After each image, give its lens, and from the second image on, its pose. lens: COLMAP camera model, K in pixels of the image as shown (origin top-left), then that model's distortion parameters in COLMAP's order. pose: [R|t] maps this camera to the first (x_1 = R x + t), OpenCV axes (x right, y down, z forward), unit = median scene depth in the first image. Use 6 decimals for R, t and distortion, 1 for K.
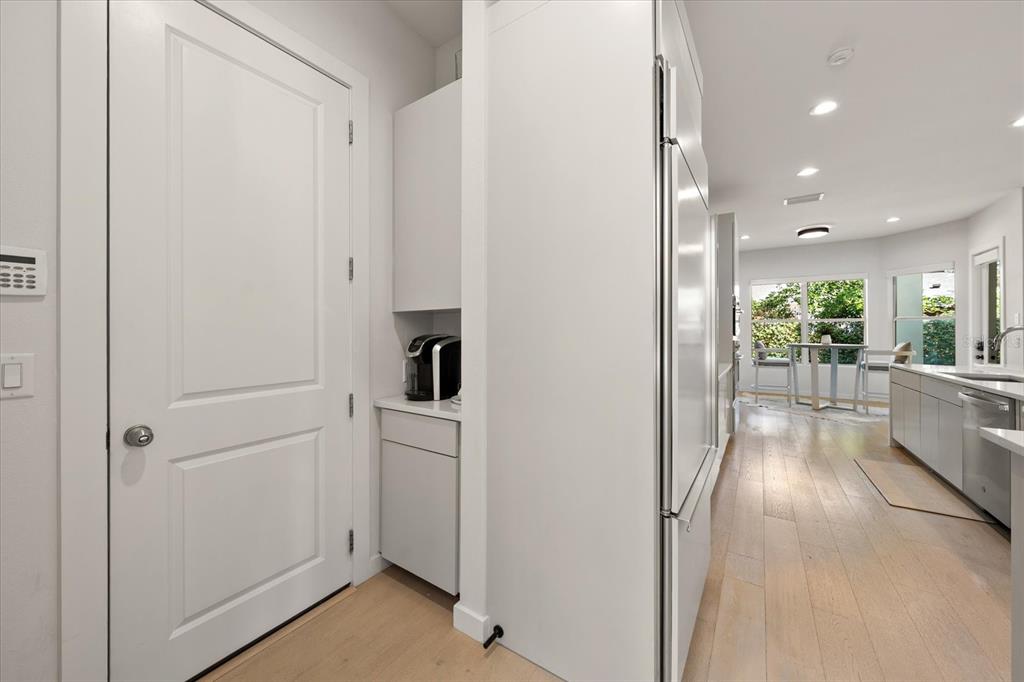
lens RADIAL K [[367.5, 0, 516.8], [0, 367.5, 330.6], [0, 0, 1]] dist [0.000316, -0.000009]
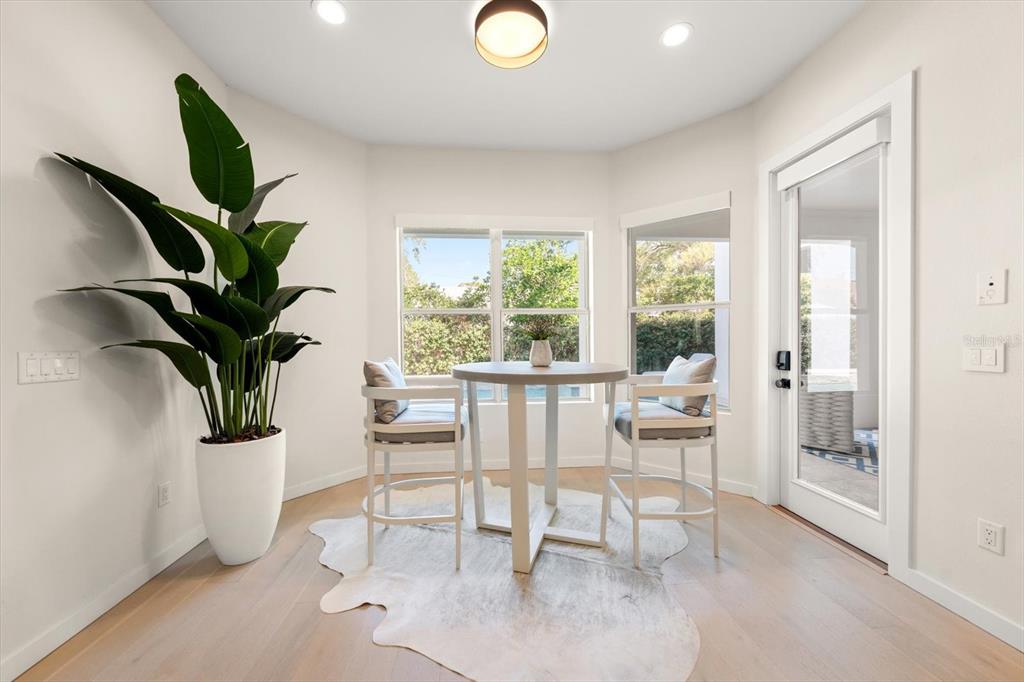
lens RADIAL K [[367.5, 0, 511.3], [0, 367.5, 342.3], [0, 0, 1]] dist [0.000316, -0.000009]
pose [[0.771280, -0.010954, 0.636402, 0.401611], [0.003242, 0.999907, 0.013281, 0.006277], [-0.636488, -0.008180, 0.771243, 0.506092]]
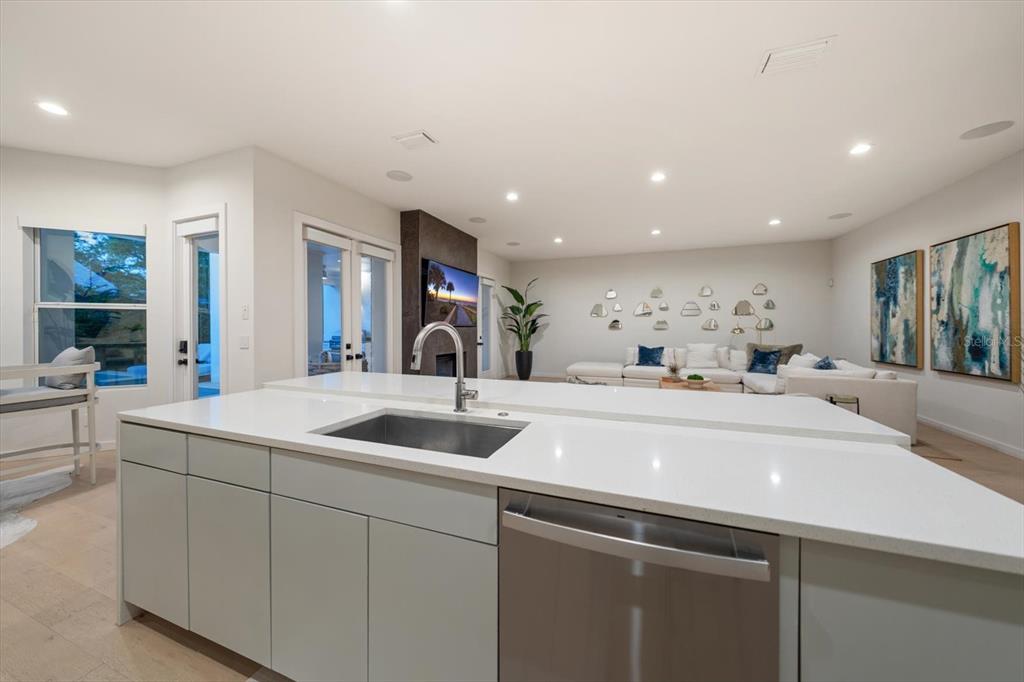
lens RADIAL K [[367.5, 0, 540.8], [0, 367.5, 325.2], [0, 0, 1]] dist [0.000316, -0.000009]
pose [[-0.238835, 0.002672, 0.971056, 0.223903], [-0.005730, 0.999975, -0.004161, -0.001360], [-0.971043, -0.006558, -0.238814, 0.285653]]
